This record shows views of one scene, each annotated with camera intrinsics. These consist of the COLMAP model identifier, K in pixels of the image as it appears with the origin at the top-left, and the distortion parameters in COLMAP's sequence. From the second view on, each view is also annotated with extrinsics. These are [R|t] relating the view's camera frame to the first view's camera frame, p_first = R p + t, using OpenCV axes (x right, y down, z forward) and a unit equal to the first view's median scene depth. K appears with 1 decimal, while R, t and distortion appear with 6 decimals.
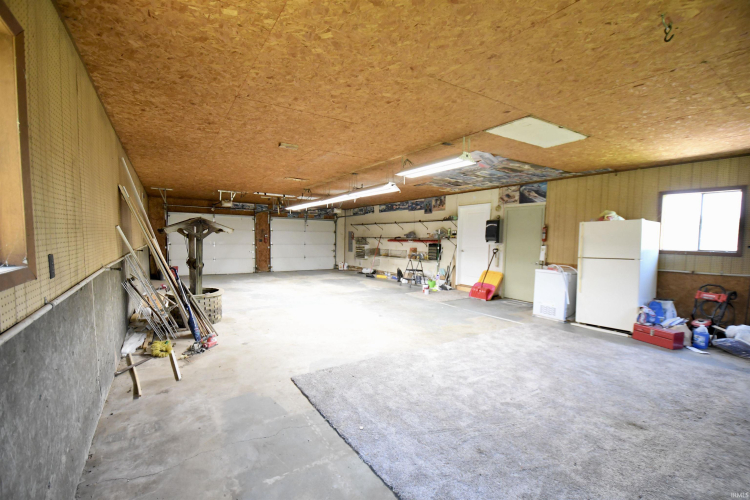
lens RADIAL K [[326.7, 0, 371.5], [0, 326.7, 262.0], [0, 0, 1]] dist [0.014207, -0.019998]
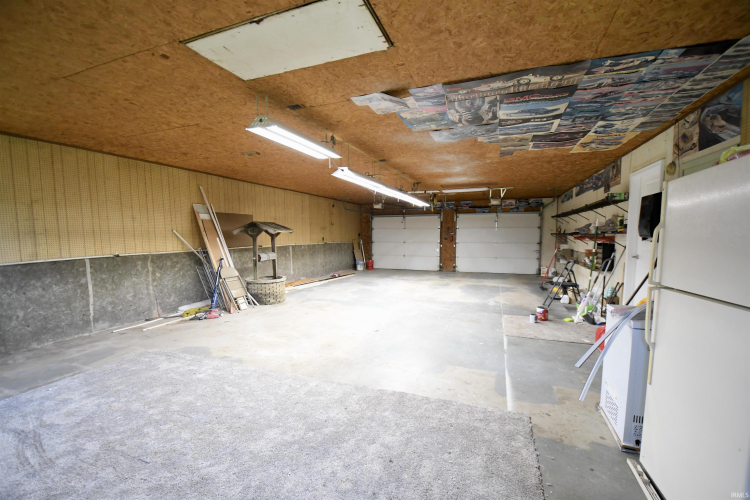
lens RADIAL K [[326.7, 0, 371.5], [0, 326.7, 262.0], [0, 0, 1]] dist [0.014207, -0.019998]
pose [[0.593113, 0.053323, -0.803351, 0.403257], [-0.048787, 0.998351, 0.030247, -0.018744], [0.803640, 0.021253, 0.594737, 0.301903]]
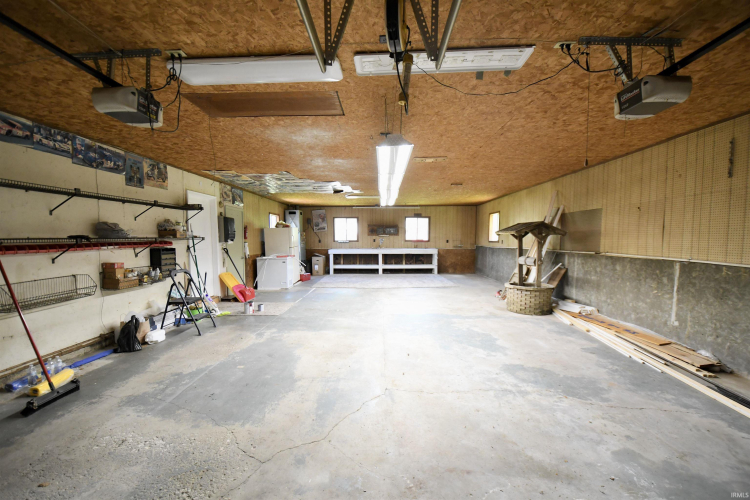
lens RADIAL K [[326.7, 0, 371.5], [0, 326.7, 262.0], [0, 0, 1]] dist [0.014207, -0.019998]
pose [[-0.827340, -0.052946, 0.559200, -0.384796], [0.033328, 0.989166, 0.142965, -0.095784], [-0.560711, 0.136918, -0.816613, 1.209314]]
